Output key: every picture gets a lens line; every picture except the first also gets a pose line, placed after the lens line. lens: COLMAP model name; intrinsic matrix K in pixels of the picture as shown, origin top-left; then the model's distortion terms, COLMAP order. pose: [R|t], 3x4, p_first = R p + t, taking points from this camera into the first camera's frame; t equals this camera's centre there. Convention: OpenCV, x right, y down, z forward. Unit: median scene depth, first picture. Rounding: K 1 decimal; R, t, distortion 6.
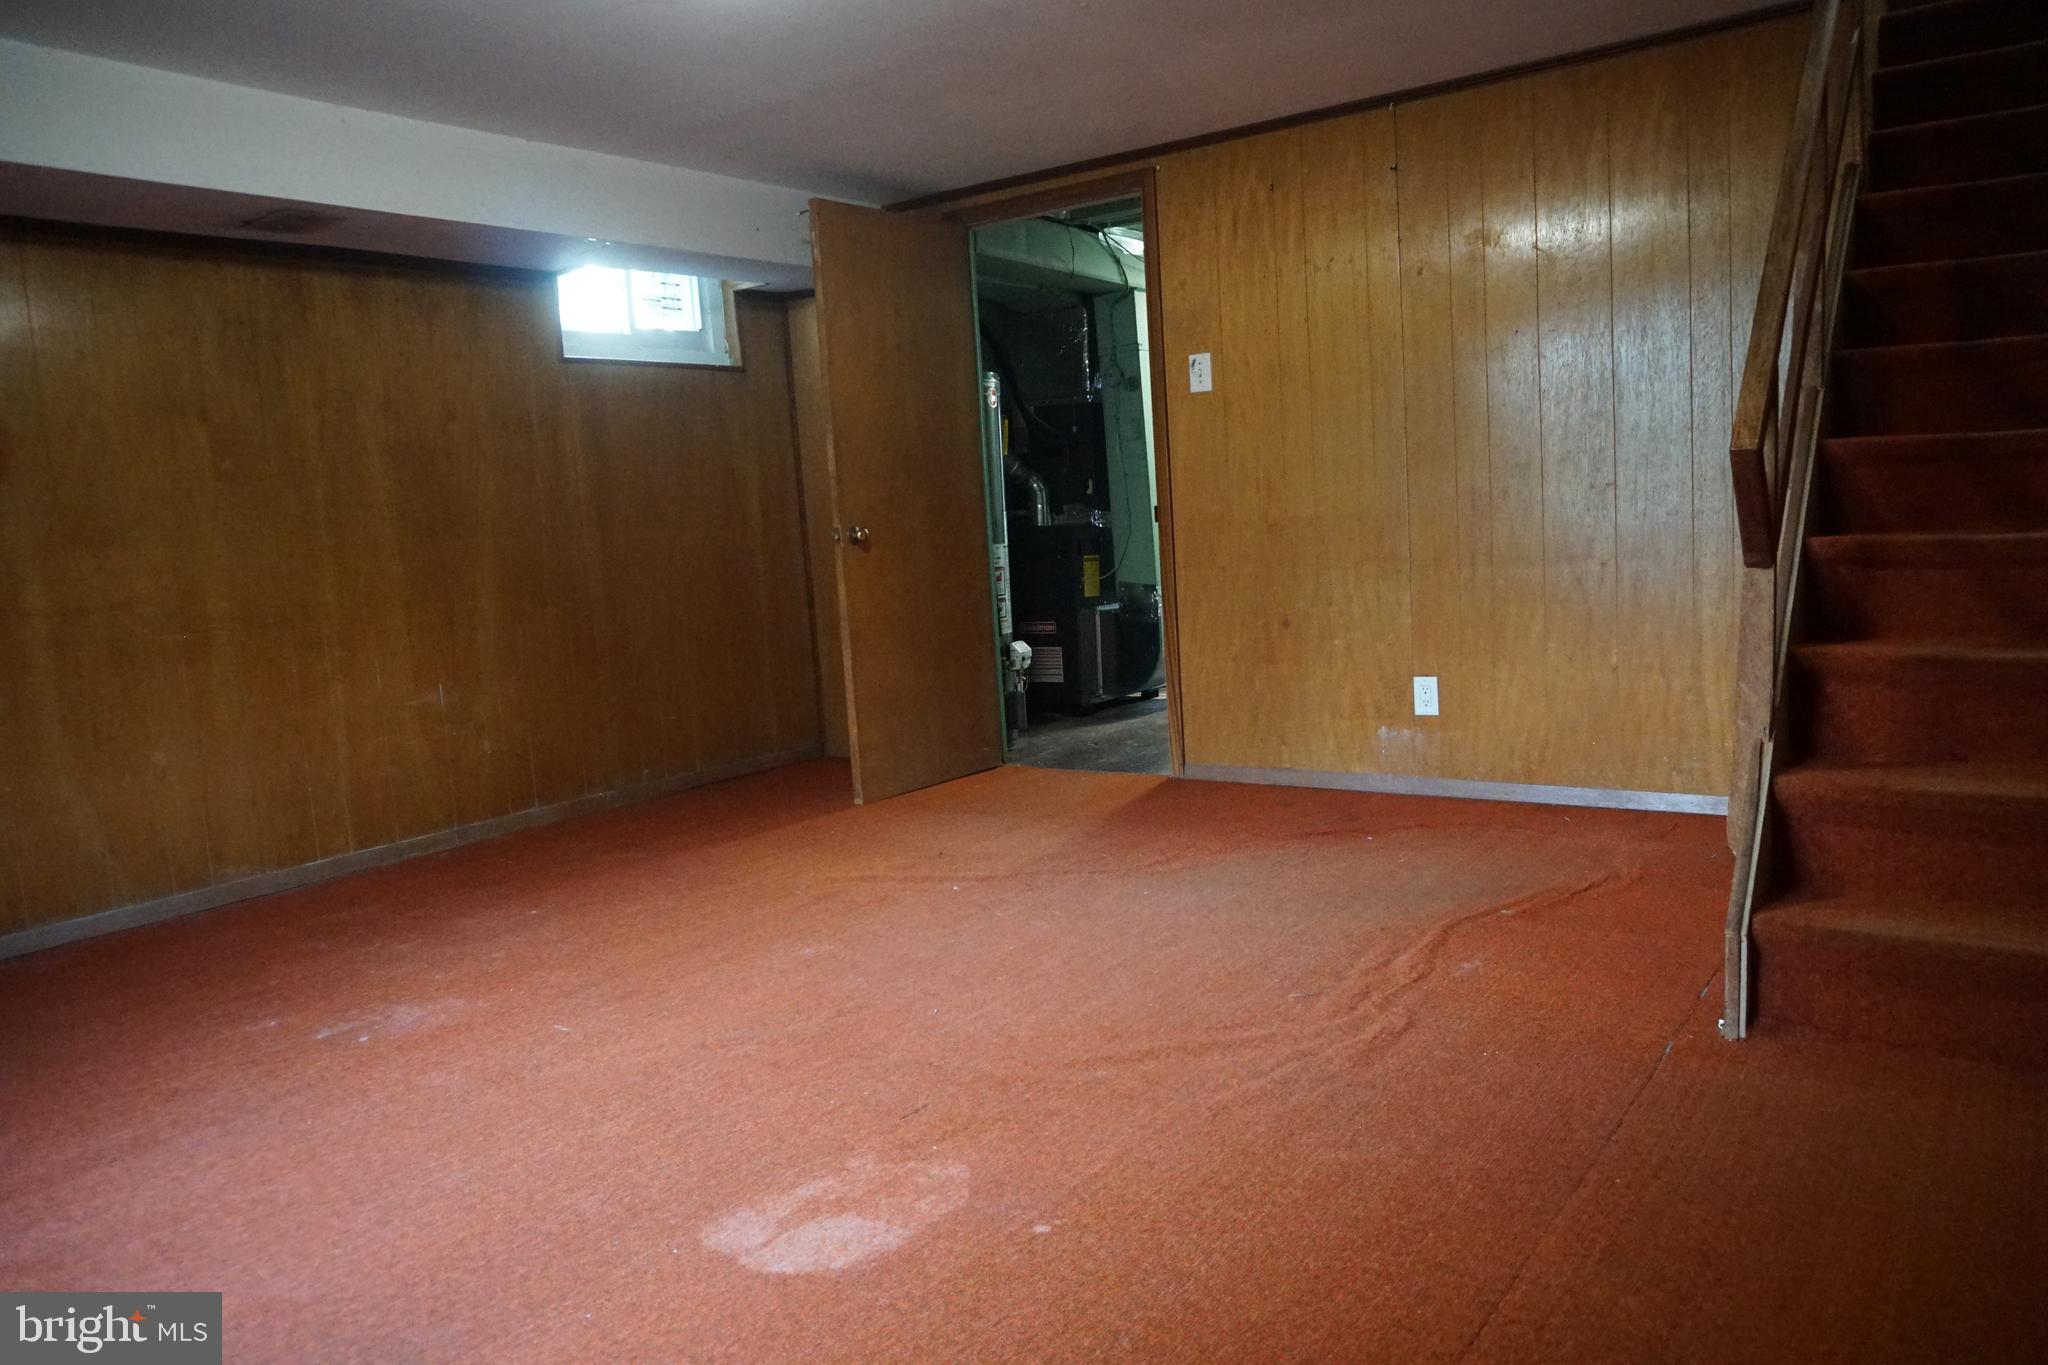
lens RADIAL K [[1408.3, 0, 1021.0], [0, 1408.3, 685.1], [0, 0, 1]] dist [-0.050296, 0.026934]
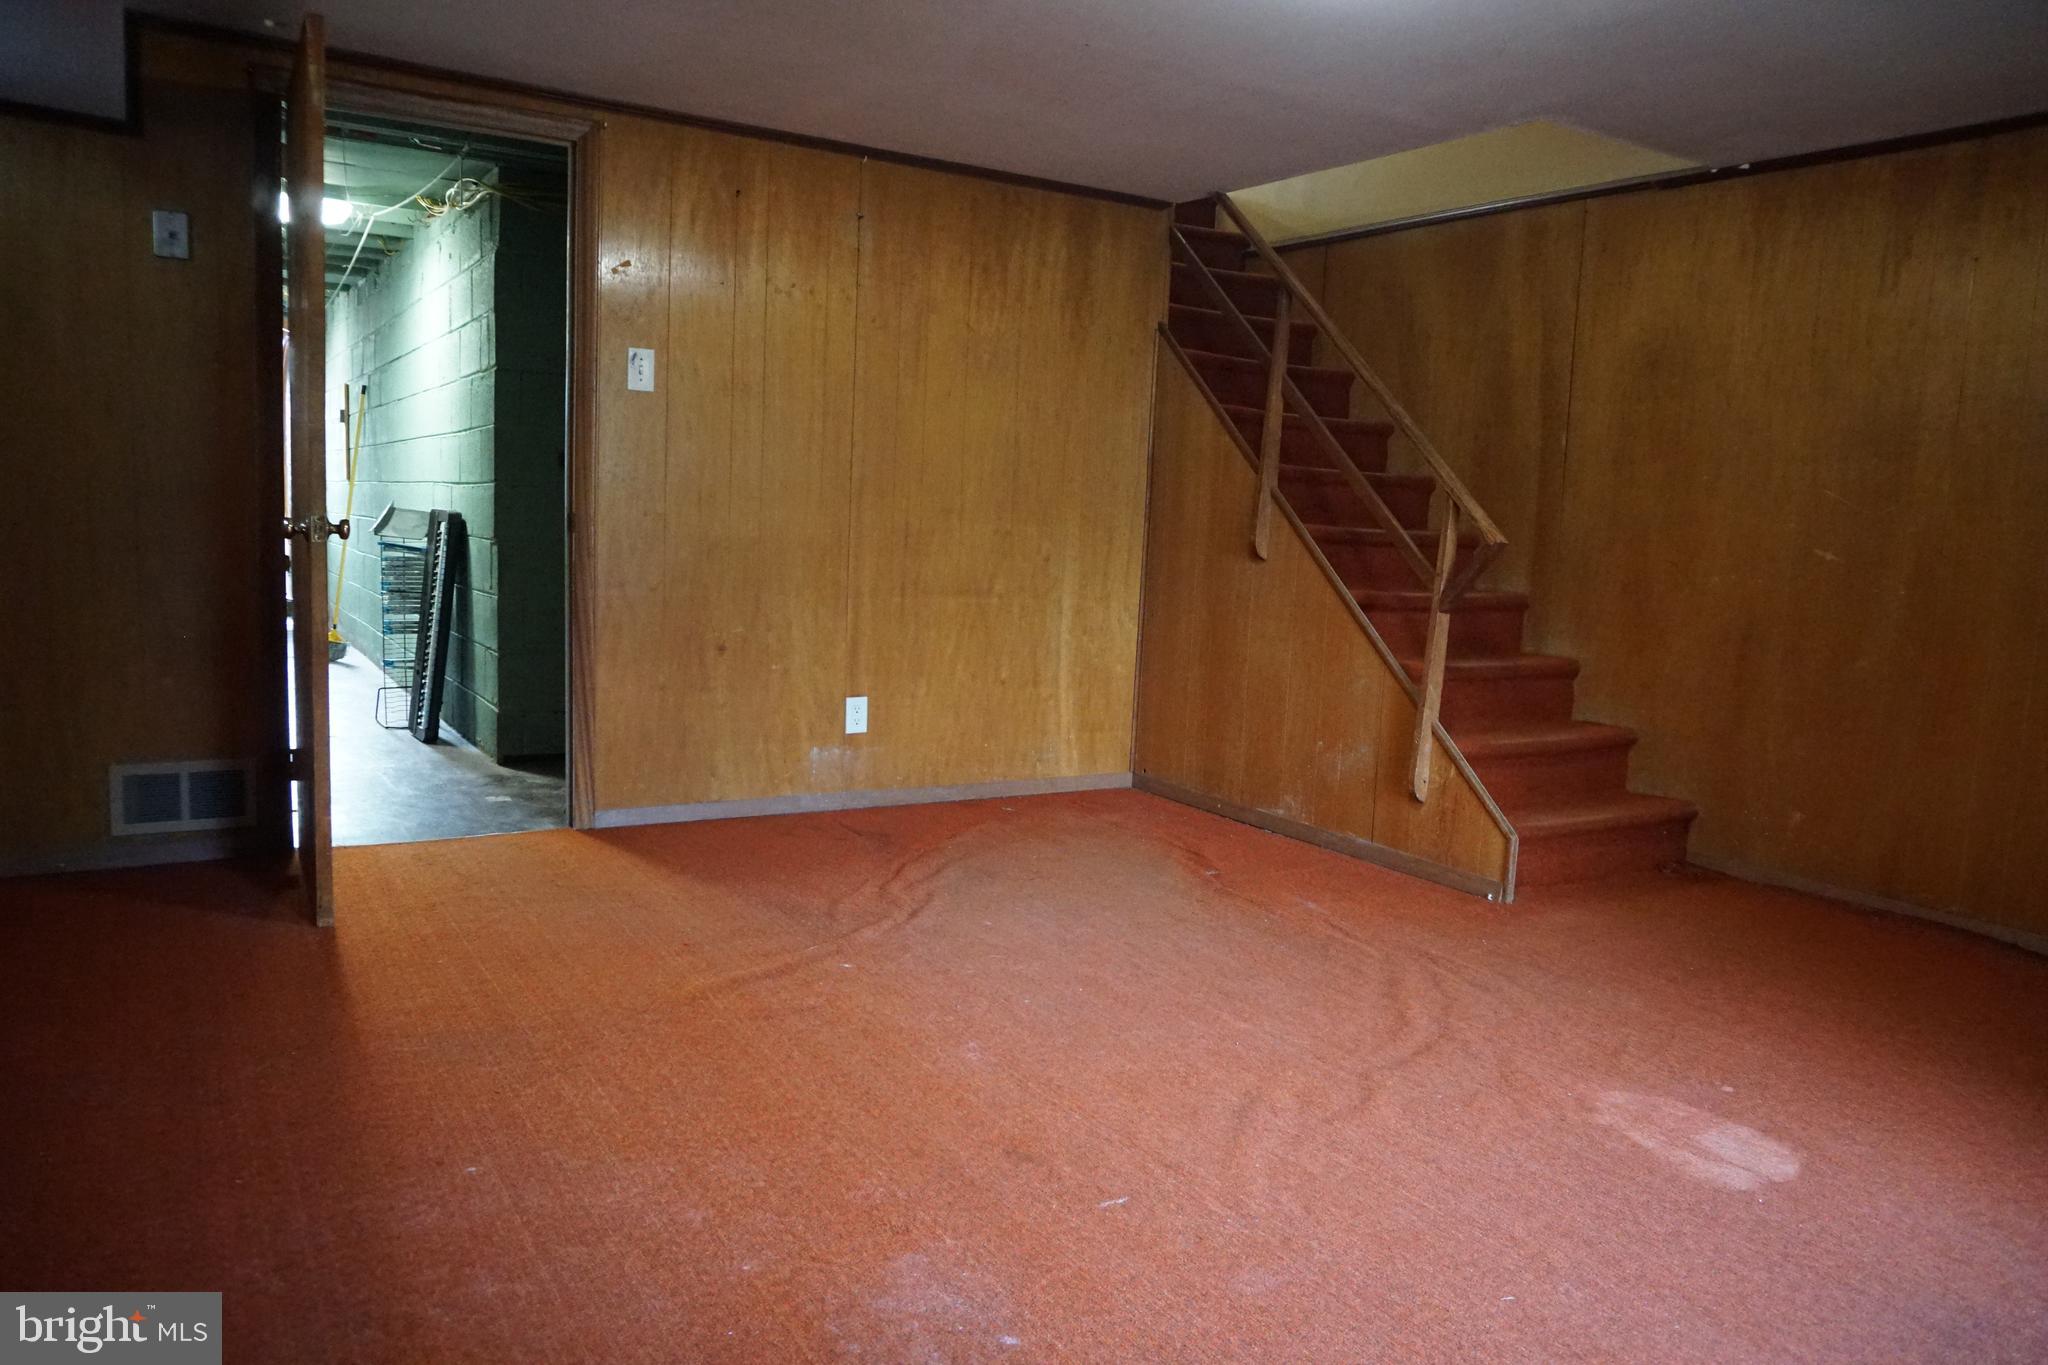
lens RADIAL K [[1408.3, 0, 1017.6], [0, 1408.3, 680.8], [0, 0, 1]] dist [-0.050296, 0.026934]
pose [[0.382727, -0.032271, 0.923298, -0.677201], [0.044099, 0.998889, 0.016633, -0.031940], [-0.922808, 0.034351, 0.383725, 0.492194]]
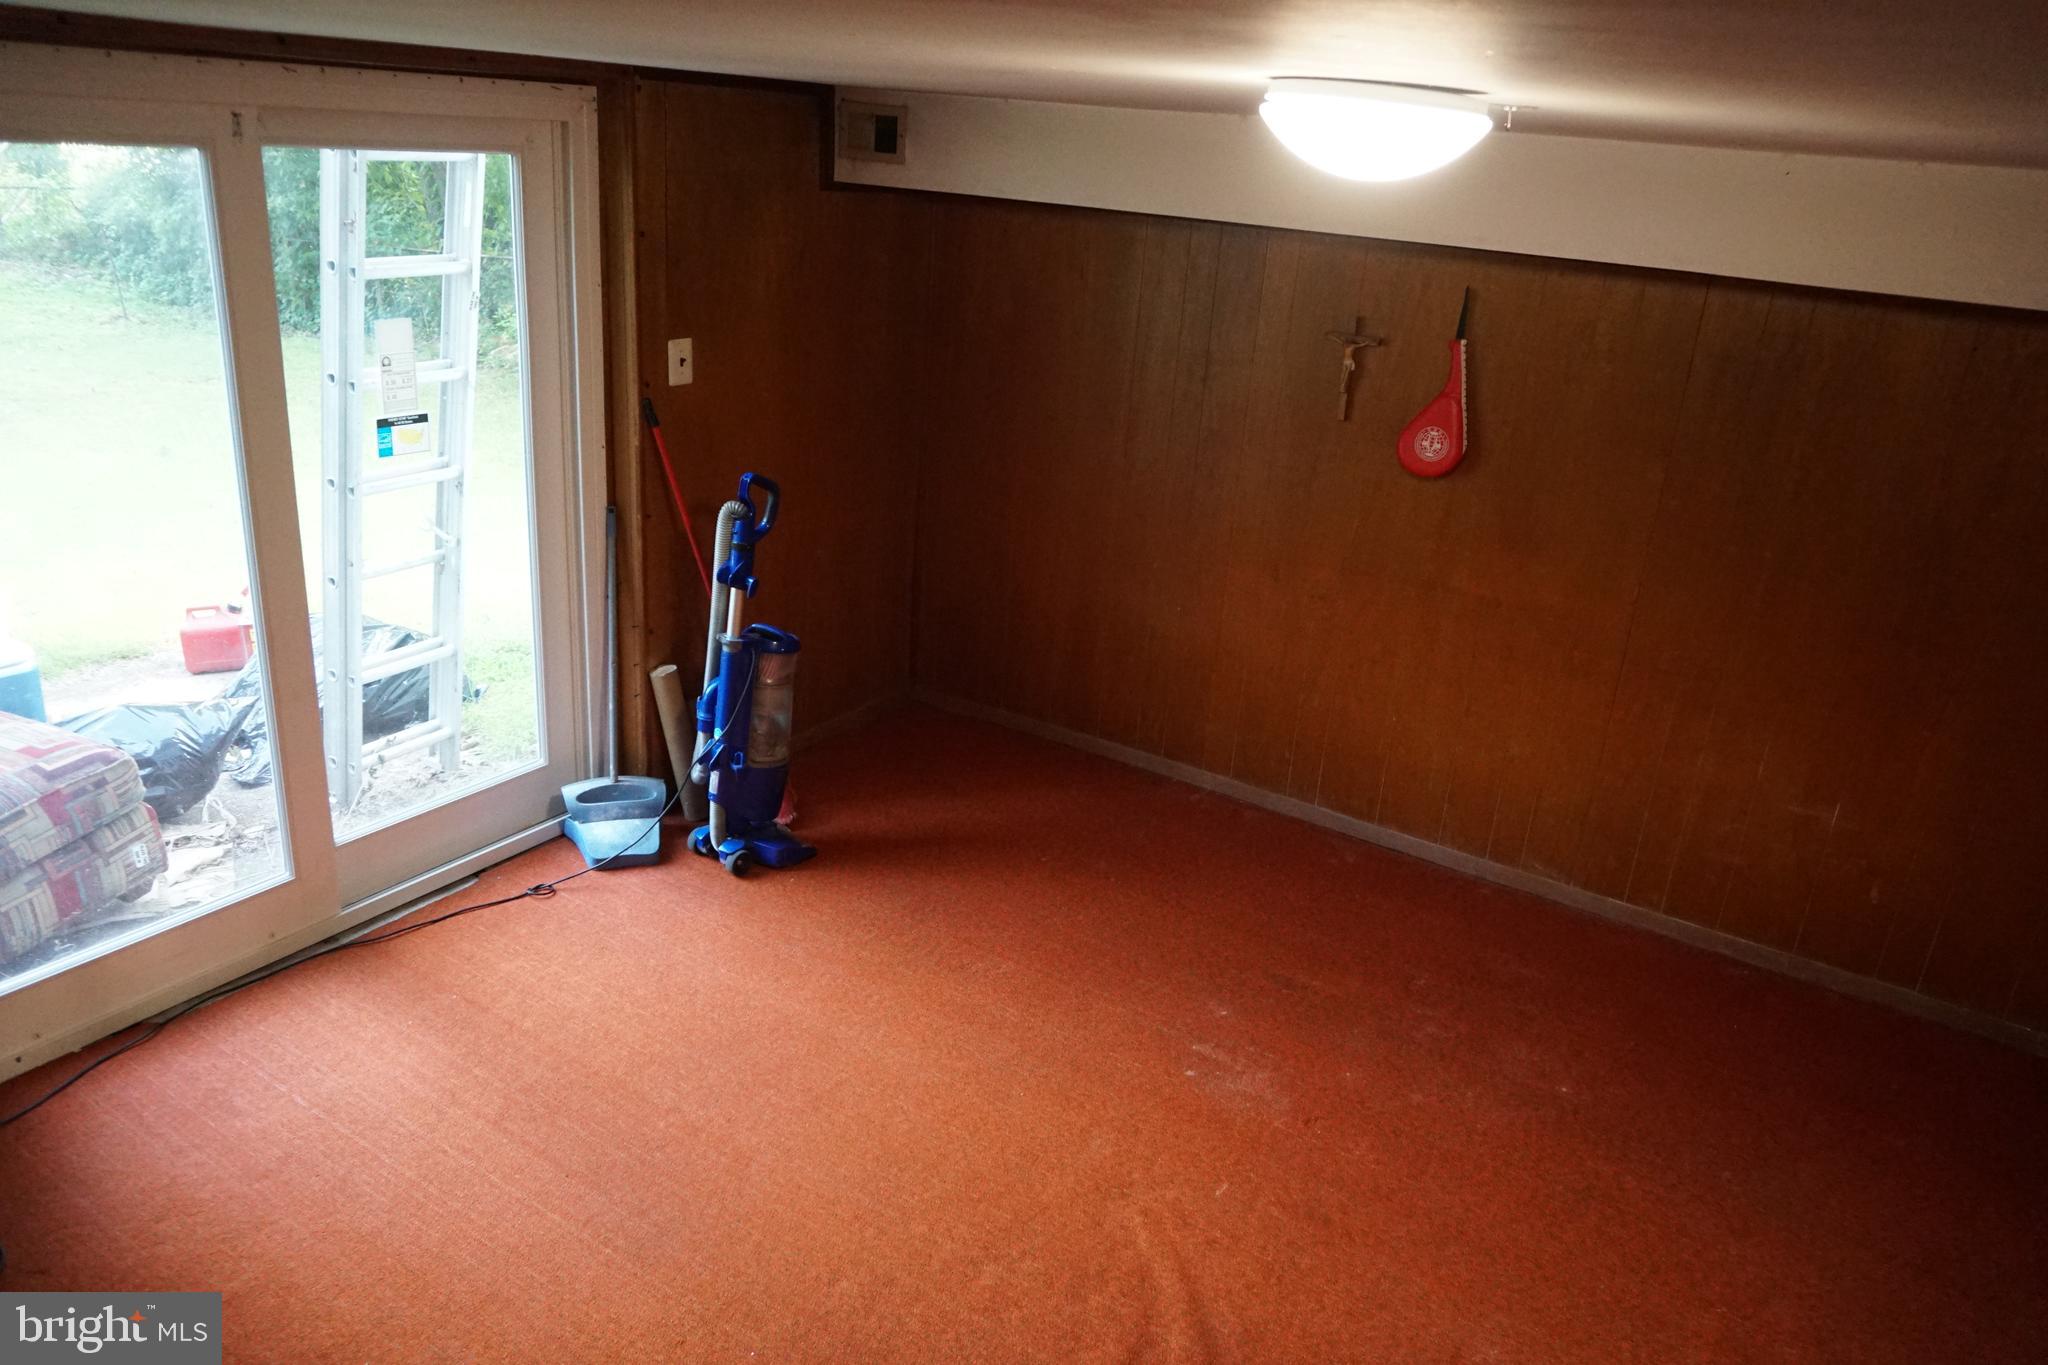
lens RADIAL K [[1408.3, 0, 1027.4], [0, 1408.3, 698.2], [0, 0, 1]] dist [-0.050296, 0.026934]
pose [[0.043759, 0.428921, -0.902281, 0.303139], [-0.194238, 0.889565, 0.413456, -0.324656], [0.979978, 0.157165, 0.122240, 0.437639]]
